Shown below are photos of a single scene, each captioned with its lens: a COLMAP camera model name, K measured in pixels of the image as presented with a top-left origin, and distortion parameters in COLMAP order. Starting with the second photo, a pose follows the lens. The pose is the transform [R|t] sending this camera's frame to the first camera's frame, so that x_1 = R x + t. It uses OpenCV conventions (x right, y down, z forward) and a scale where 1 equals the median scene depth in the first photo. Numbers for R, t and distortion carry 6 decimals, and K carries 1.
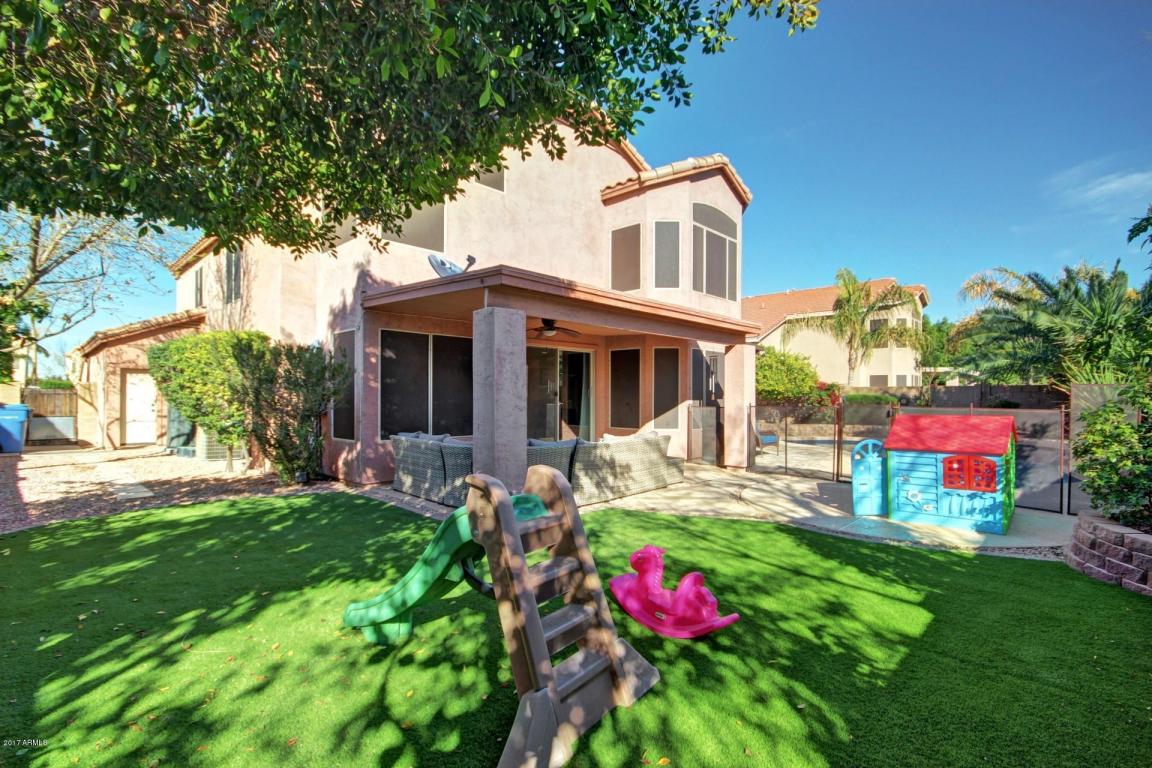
lens RADIAL K [[539.2, 0, 575.9], [0, 539.2, 391.3], [0, 0, 1]] dist [0.000878, -0.002235]
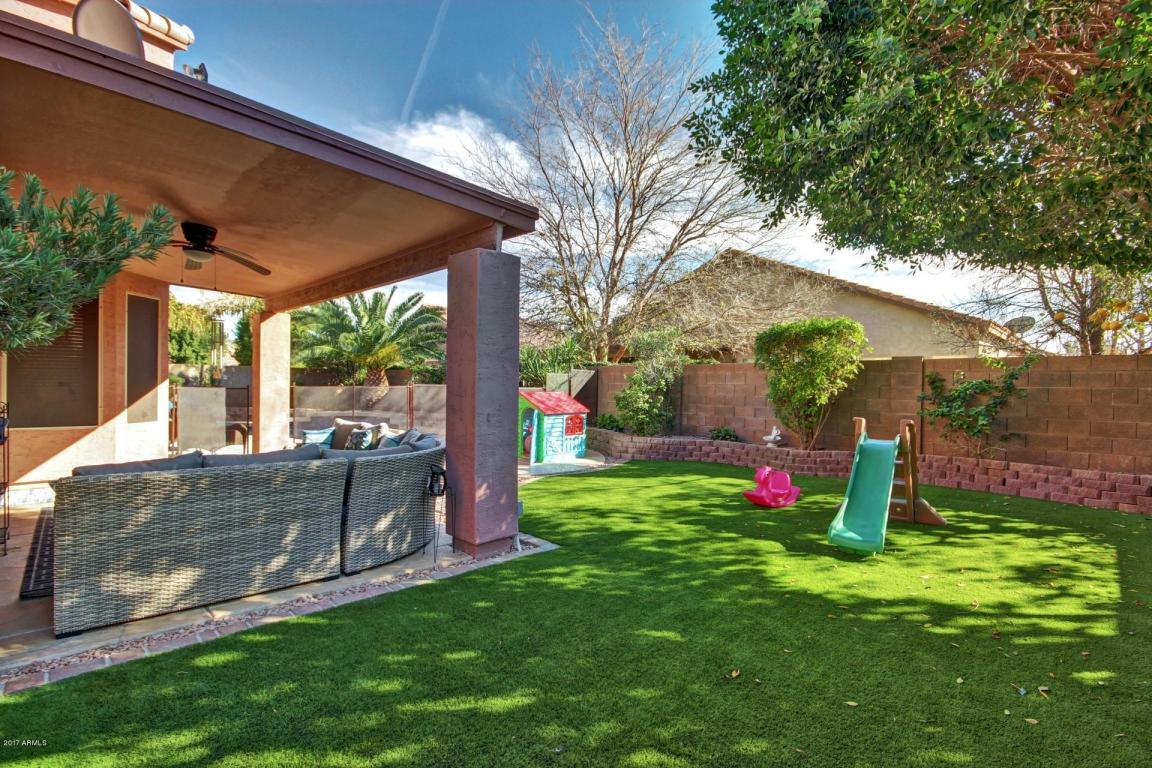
lens RADIAL K [[539.2, 0, 580.4], [0, 539.2, 388.4], [0, 0, 1]] dist [0.000878, -0.002235]
pose [[-0.005361, -0.008651, 0.999948, -1.189759], [-0.025379, 0.999642, 0.008512, 0.024490], [-0.999664, -0.025332, -0.005579, 1.203392]]
